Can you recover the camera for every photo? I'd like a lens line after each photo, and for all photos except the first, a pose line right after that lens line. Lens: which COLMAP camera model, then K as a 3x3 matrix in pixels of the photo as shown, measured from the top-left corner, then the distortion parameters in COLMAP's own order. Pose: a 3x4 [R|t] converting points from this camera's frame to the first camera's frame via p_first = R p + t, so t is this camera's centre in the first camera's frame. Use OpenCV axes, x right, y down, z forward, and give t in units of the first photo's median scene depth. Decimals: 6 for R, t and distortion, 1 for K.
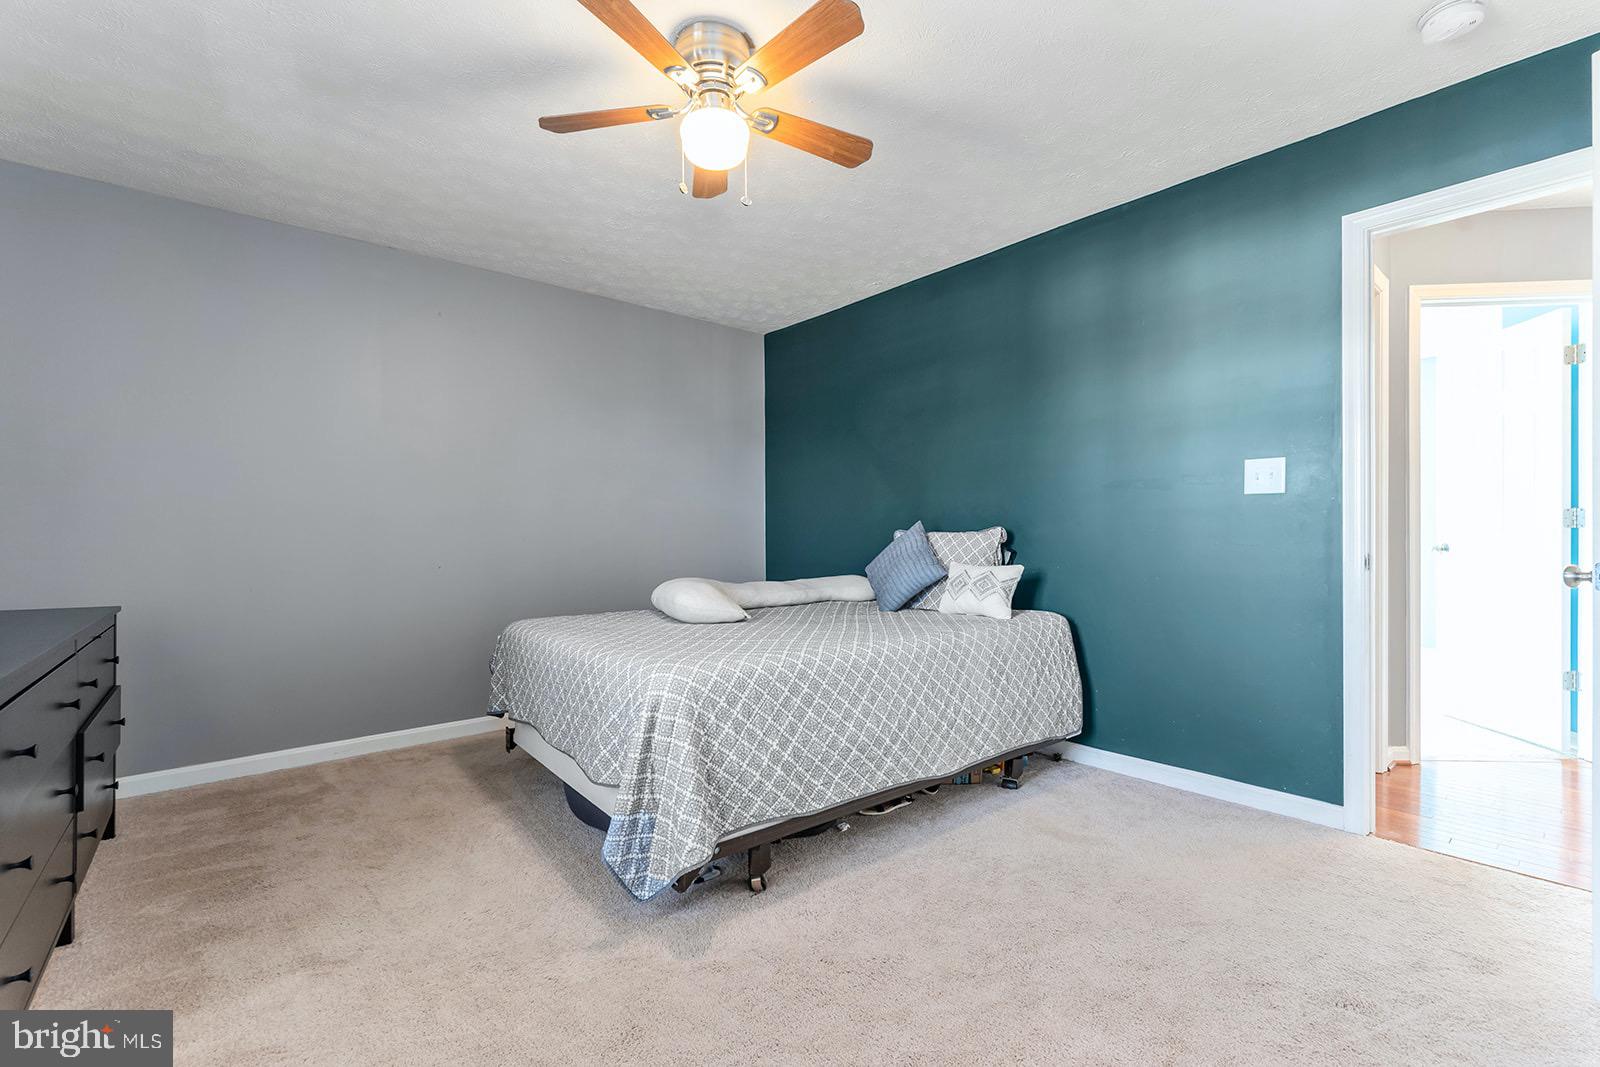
lens RADIAL K [[688.0, 0, 794.9], [0, 688.0, 530.4], [0, 0, 1]] dist [0.000830, -0.000471]
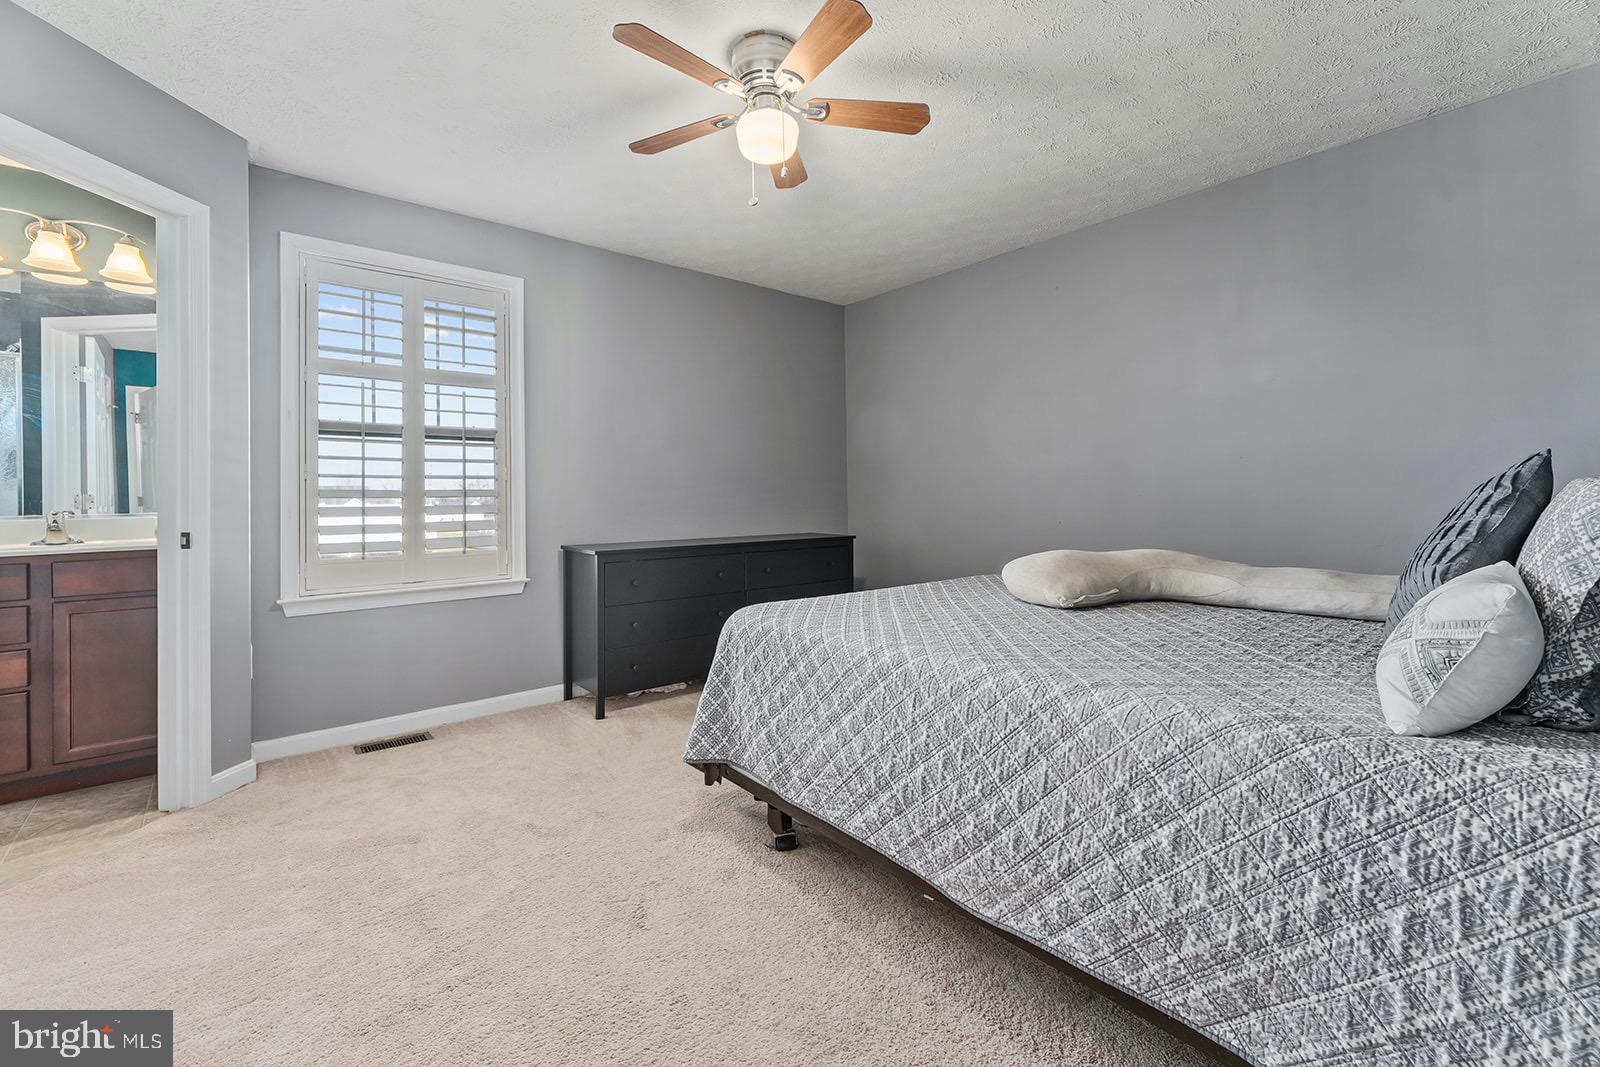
lens RADIAL K [[688.0, 0, 820.4], [0, 688.0, 501.3], [0, 0, 1]] dist [0.000830, -0.000471]
pose [[0.030367, 0.006066, -0.999520, 0.801621], [0.017617, 0.999823, 0.006603, 0.006536], [0.999384, -0.017809, 0.030255, 0.872968]]
